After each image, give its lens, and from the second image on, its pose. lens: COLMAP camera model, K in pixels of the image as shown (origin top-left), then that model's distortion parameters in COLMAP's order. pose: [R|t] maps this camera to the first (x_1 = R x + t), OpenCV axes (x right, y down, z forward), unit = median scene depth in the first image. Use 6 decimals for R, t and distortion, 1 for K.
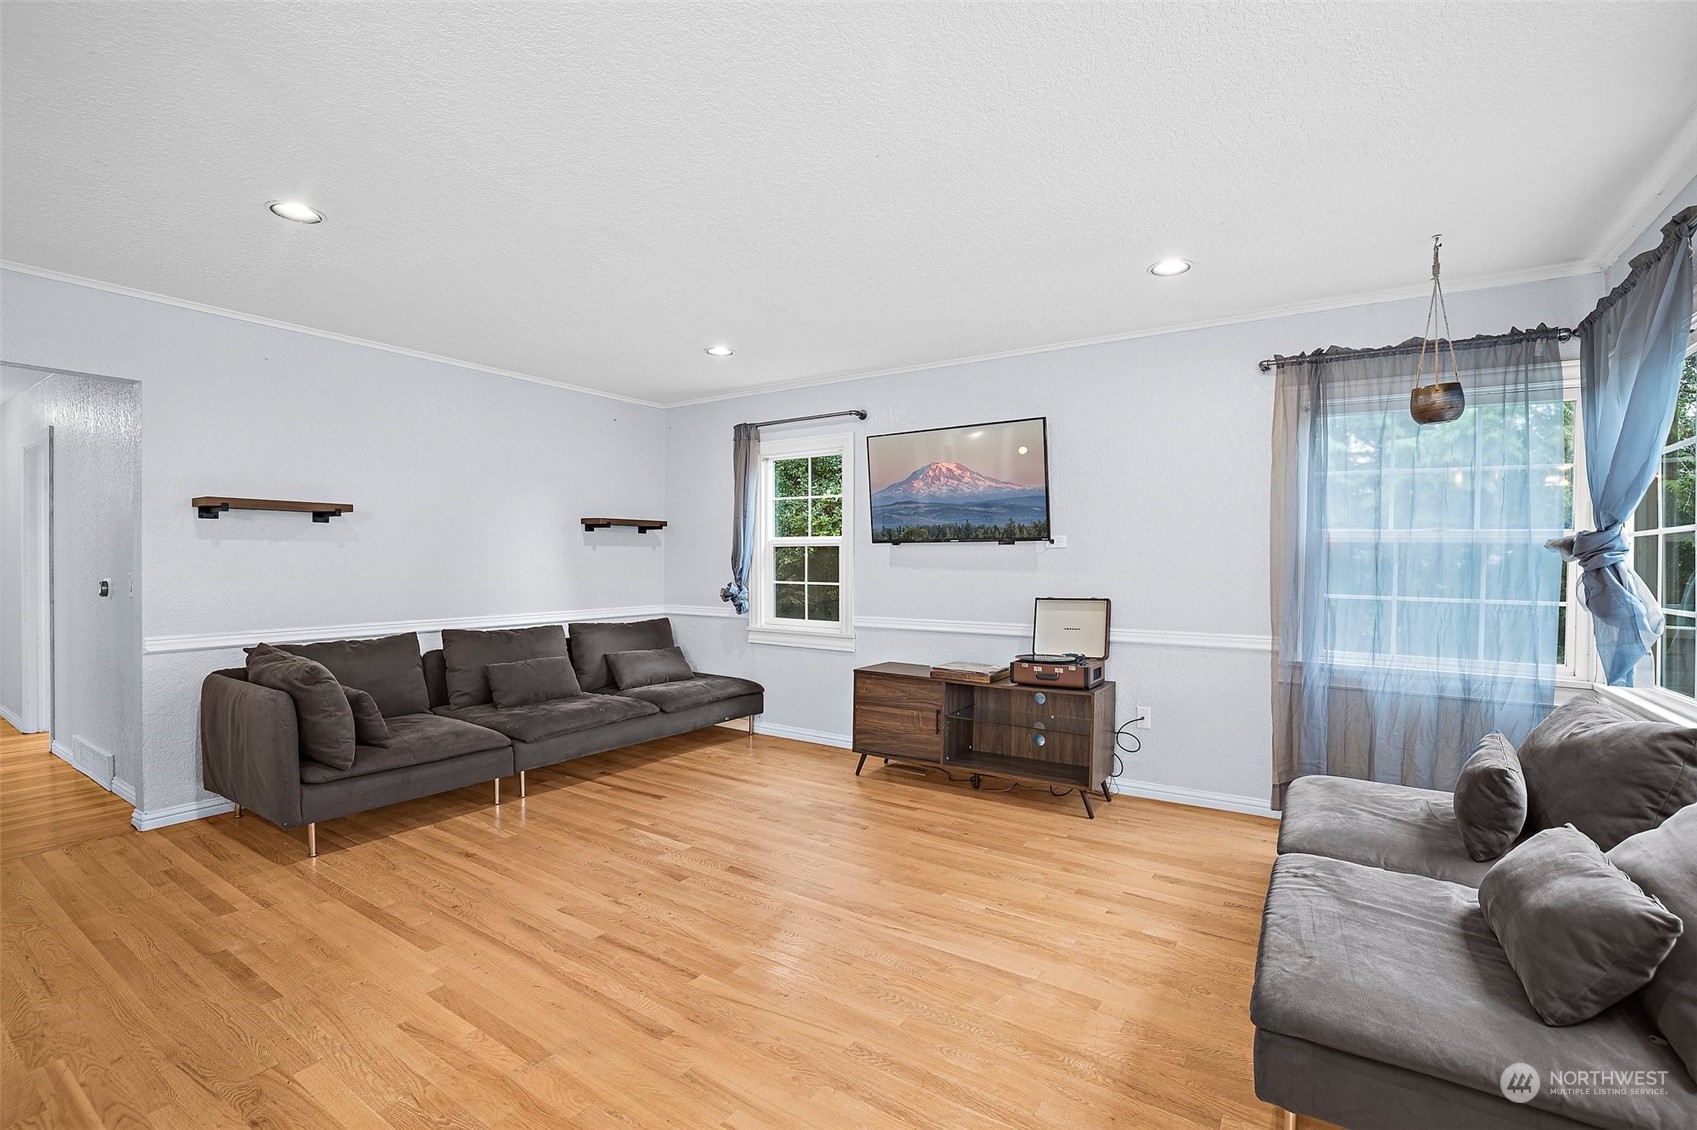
lens RADIAL K [[752.0, 0, 853.5], [0, 752.0, 572.4], [0, 0, 1]] dist [-0.045521, 0.018219]
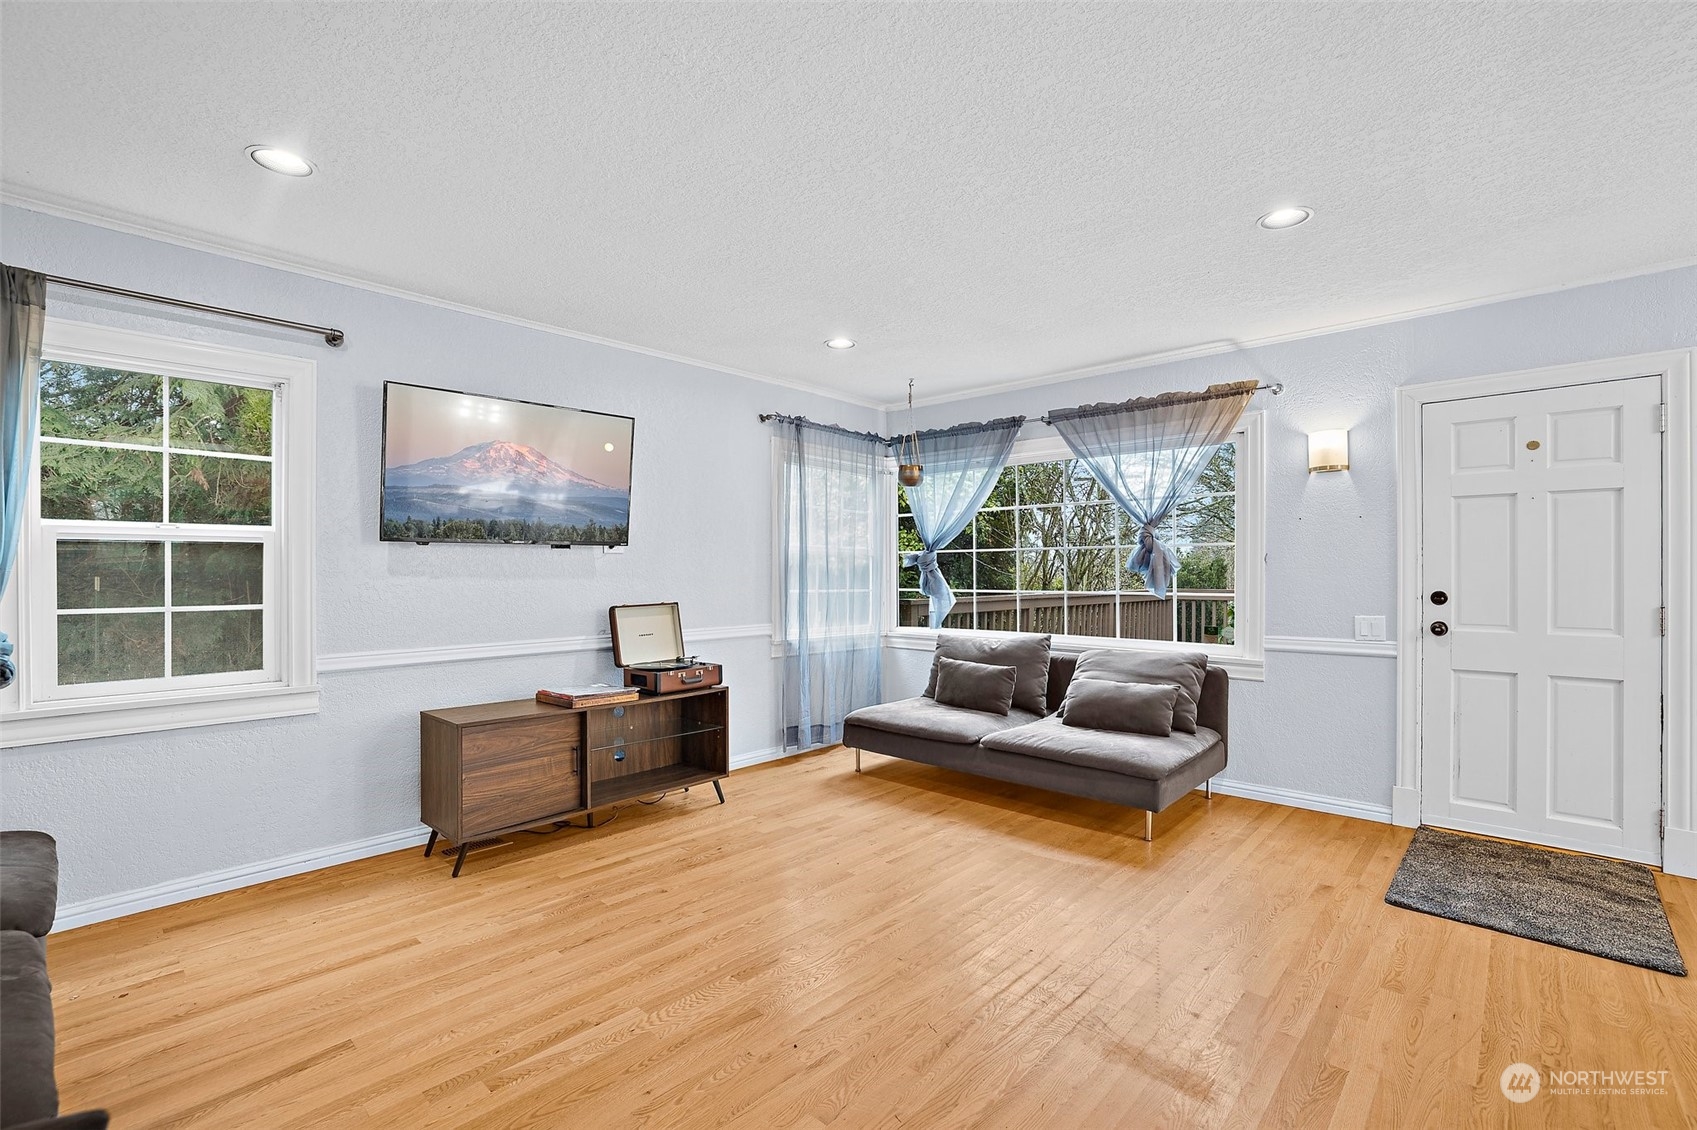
lens RADIAL K [[752.0, 0, 853.5], [0, 752.0, 572.4], [0, 0, 1]] dist [-0.045521, 0.018219]
pose [[0.166455, -0.009497, 0.986003, -0.656312], [0.016636, 0.999838, 0.006822, -0.009813], [-0.985909, 0.015267, 0.166586, 0.565559]]
